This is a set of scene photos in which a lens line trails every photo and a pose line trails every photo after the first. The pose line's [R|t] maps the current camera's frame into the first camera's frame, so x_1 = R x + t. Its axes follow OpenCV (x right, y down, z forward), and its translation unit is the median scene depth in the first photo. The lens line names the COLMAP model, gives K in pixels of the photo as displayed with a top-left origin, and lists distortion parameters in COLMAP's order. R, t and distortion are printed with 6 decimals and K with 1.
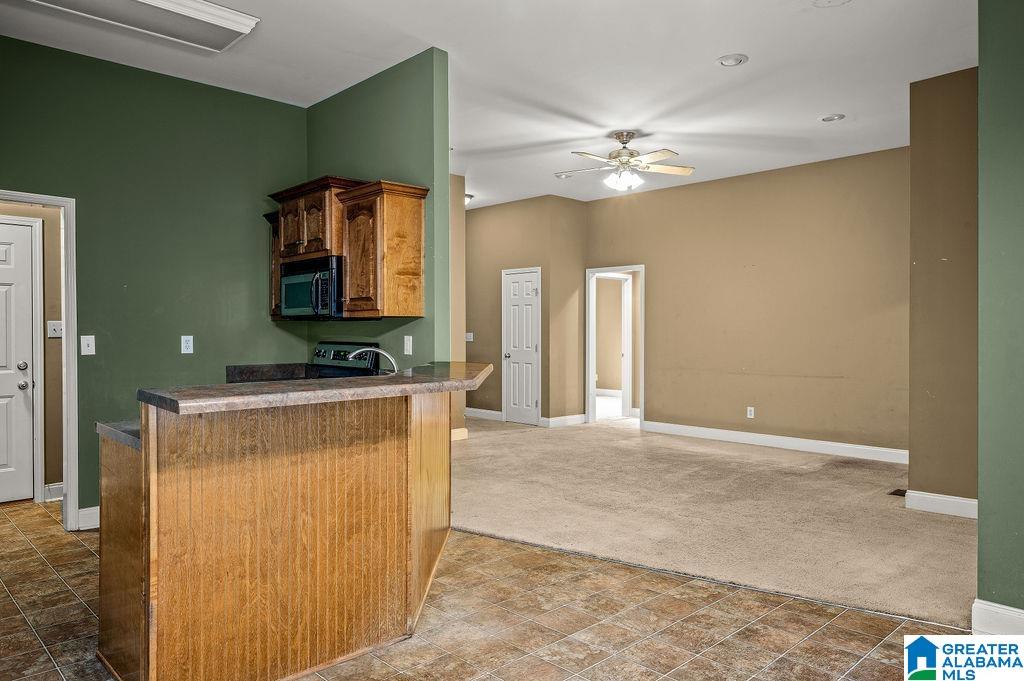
lens RADIAL K [[686.2, 0, 493.7], [0, 686.2, 338.9], [0, 0, 1]] dist [-0.010875, 0.002074]
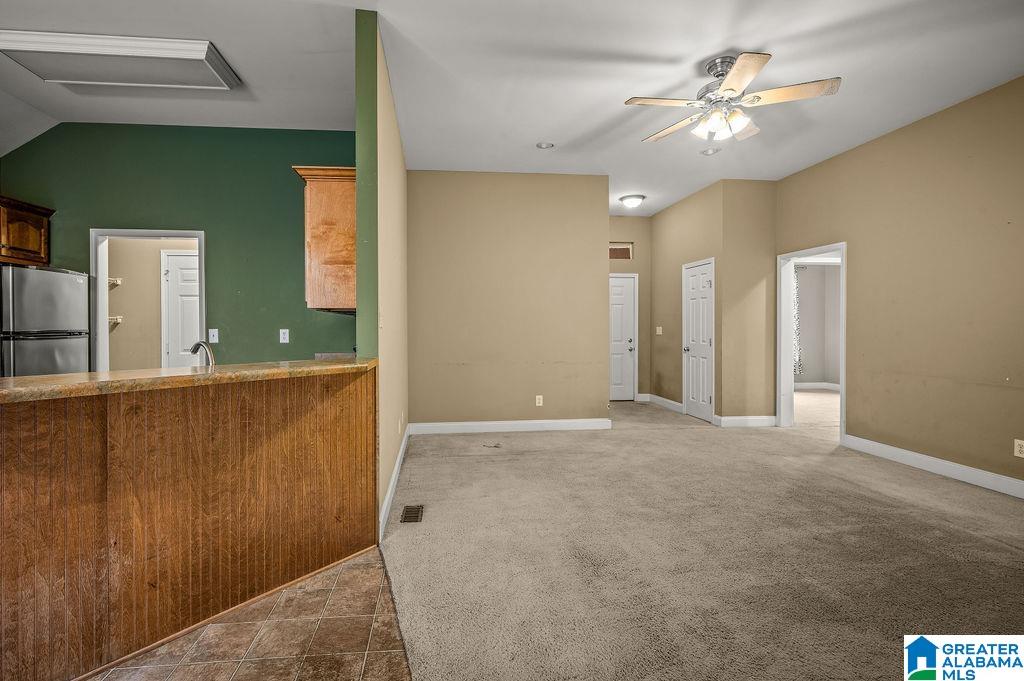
lens RADIAL K [[452.5, 0, 478.5], [0, 452.5, 333.2], [0, 0, 1]] dist [-0.008950, 0.001565]
pose [[0.791052, 0.004358, -0.611733, 0.357570], [-0.002697, 0.999990, 0.003636, -0.001114], [0.611743, -0.001226, 0.791056, 0.553074]]
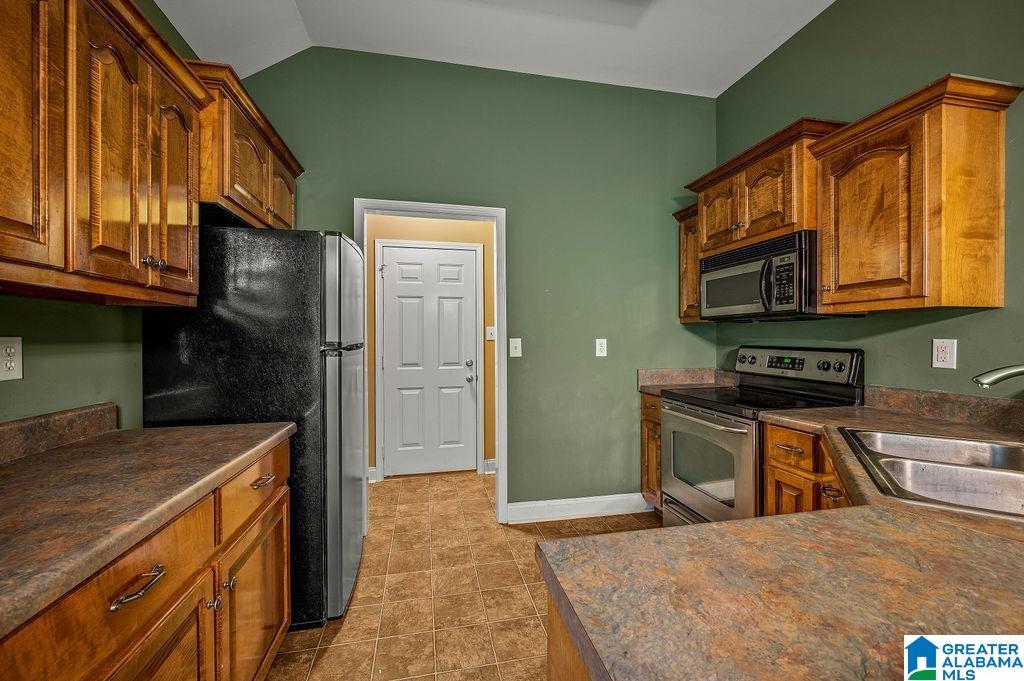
lens RADIAL K [[406.0, 0, 504.8], [0, 406.0, 342.0], [0, 0, 1]] dist [0.000497, -0.000181]
pose [[0.850068, 0.004239, -0.526656, -0.255153], [-0.003347, 0.999991, 0.002645, -0.000980], [0.526662, -0.000486, 0.850074, 0.421061]]
